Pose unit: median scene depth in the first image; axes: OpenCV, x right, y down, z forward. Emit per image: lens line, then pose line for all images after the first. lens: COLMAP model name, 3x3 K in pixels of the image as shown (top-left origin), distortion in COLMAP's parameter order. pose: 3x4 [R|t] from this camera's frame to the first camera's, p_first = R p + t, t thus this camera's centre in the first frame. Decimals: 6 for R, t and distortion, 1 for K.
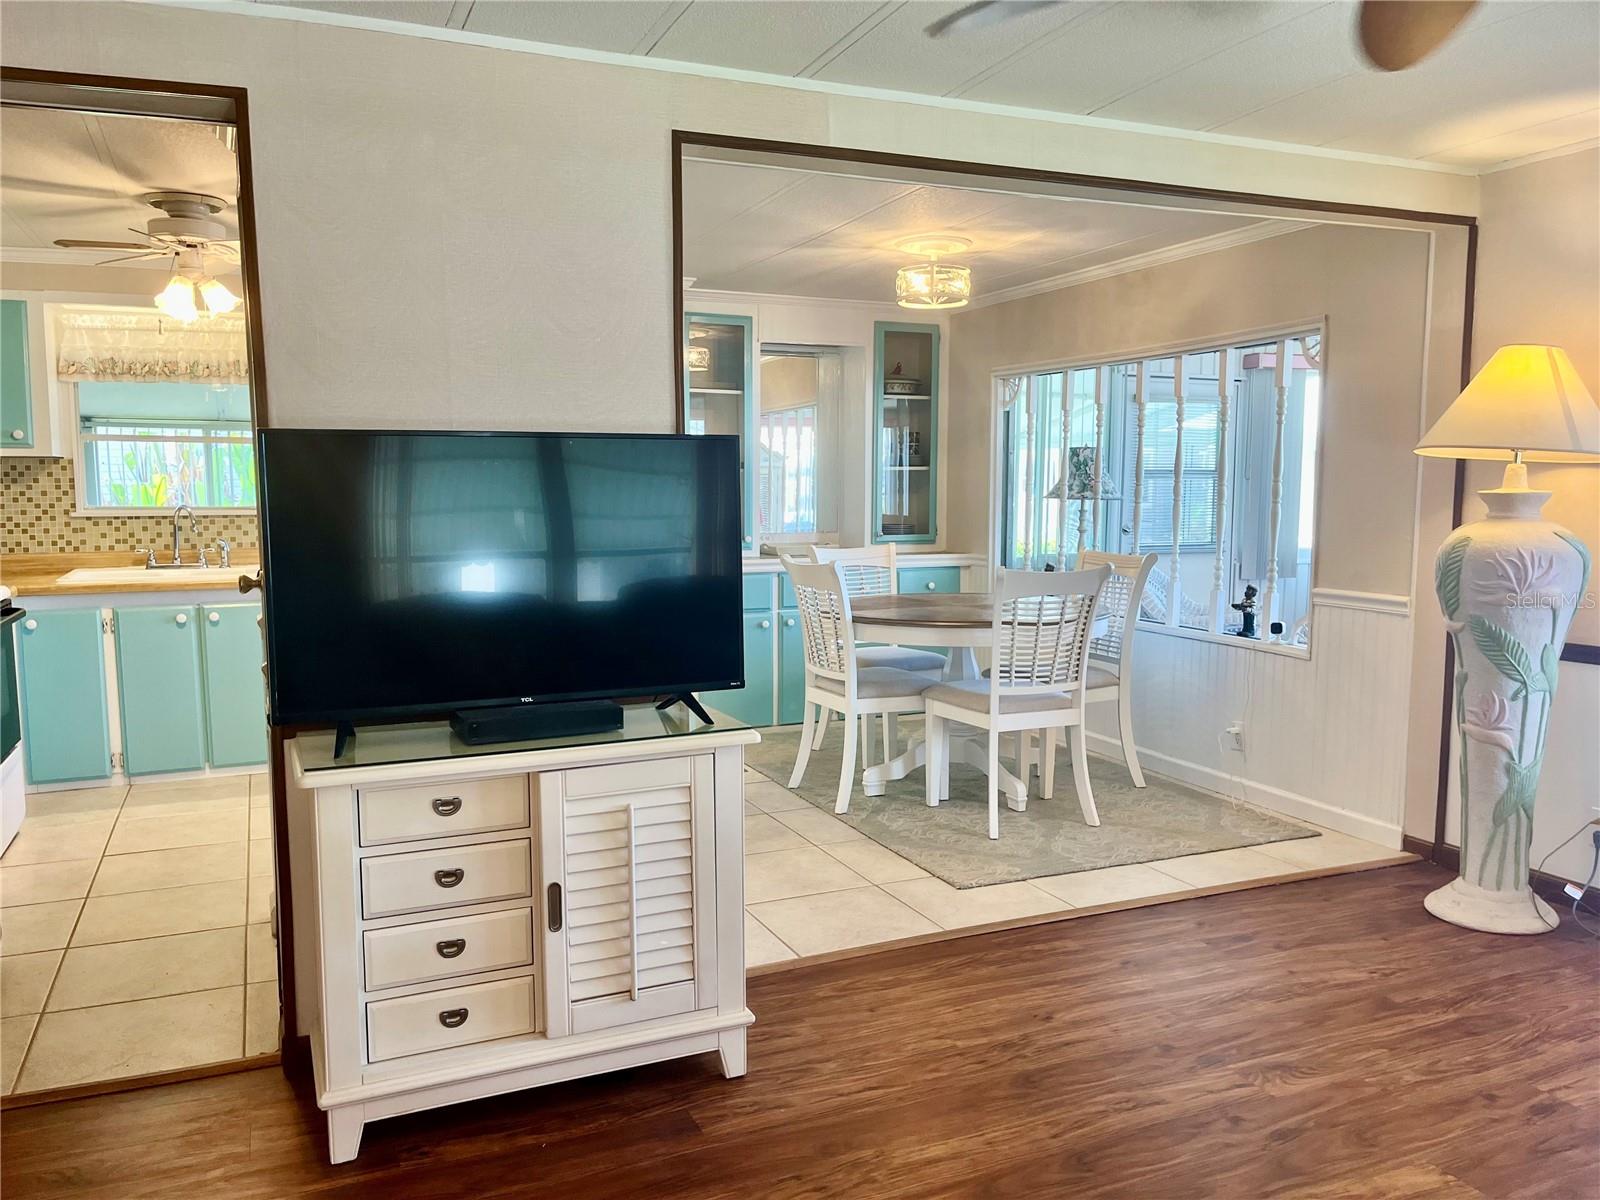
lens RADIAL K [[1217.9, 0, 792.7], [0, 1217.9, 608.8], [0, 0, 1]] dist [0.036432, -0.058102]
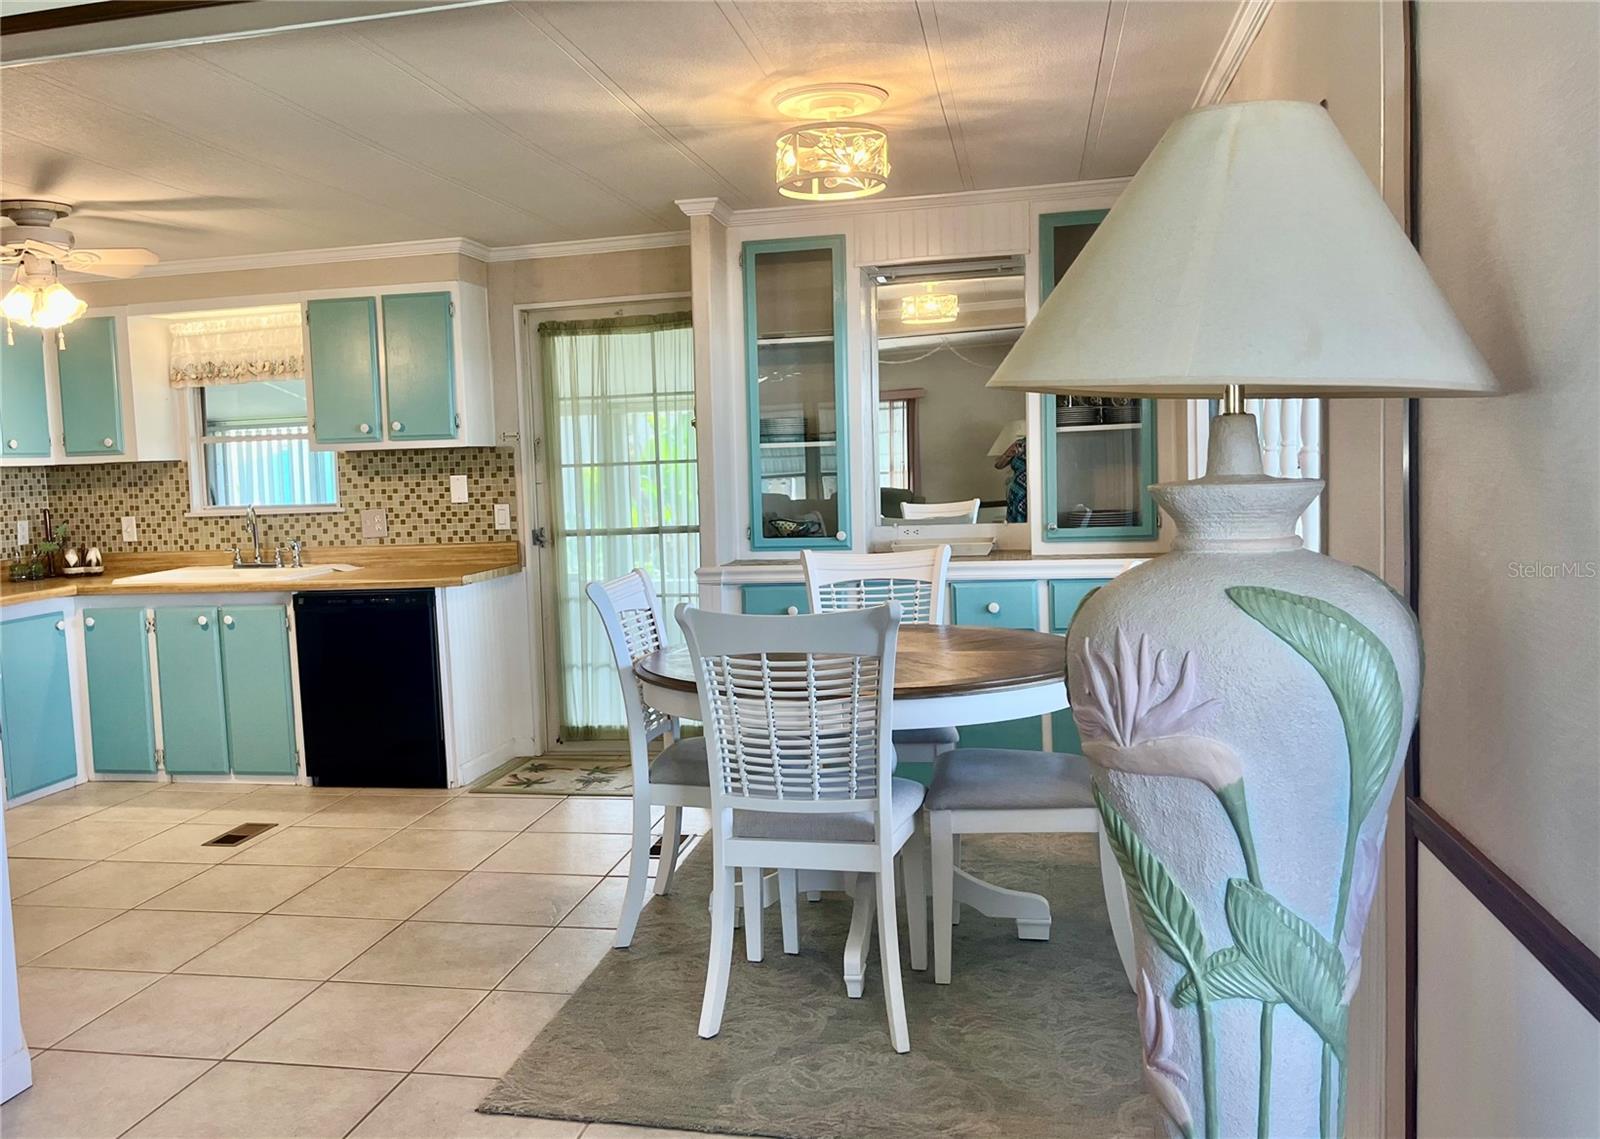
lens RADIAL K [[1351.2, 0, 704.9], [0, 1351.2, 558.4], [0, 0, 1]] dist [0.030449, -0.029399]
pose [[0.794797, 0.013288, -0.606730, 0.489981], [-0.023507, 0.999684, -0.008899, -0.042398], [0.606420, 0.021336, 0.794858, 0.370718]]
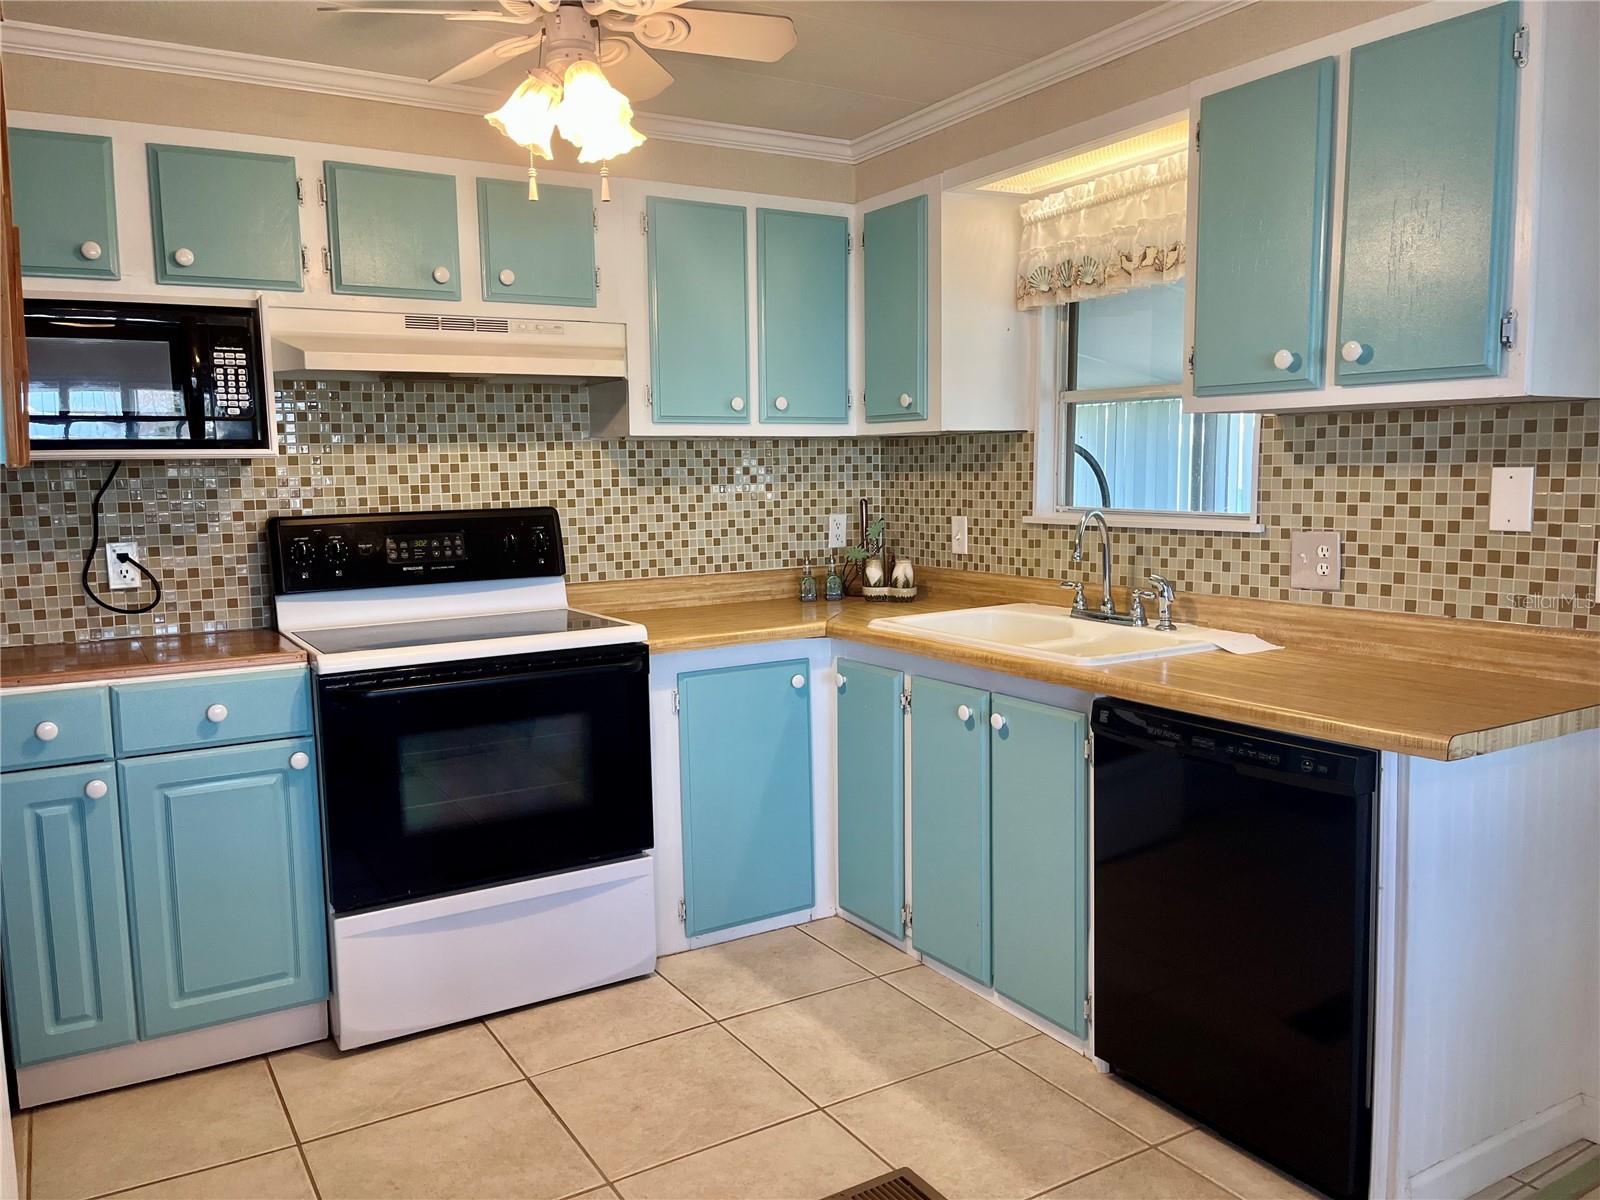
lens RADIAL K [[1217.9, 0, 804.0], [0, 1217.9, 601.8], [0, 0, 1]] dist [0.036432, -0.058102]
pose [[0.138253, 0.105780, -0.984732, 0.035037], [-0.090378, 0.991479, 0.093816, -0.088369], [0.986265, 0.076028, 0.146636, 0.839110]]
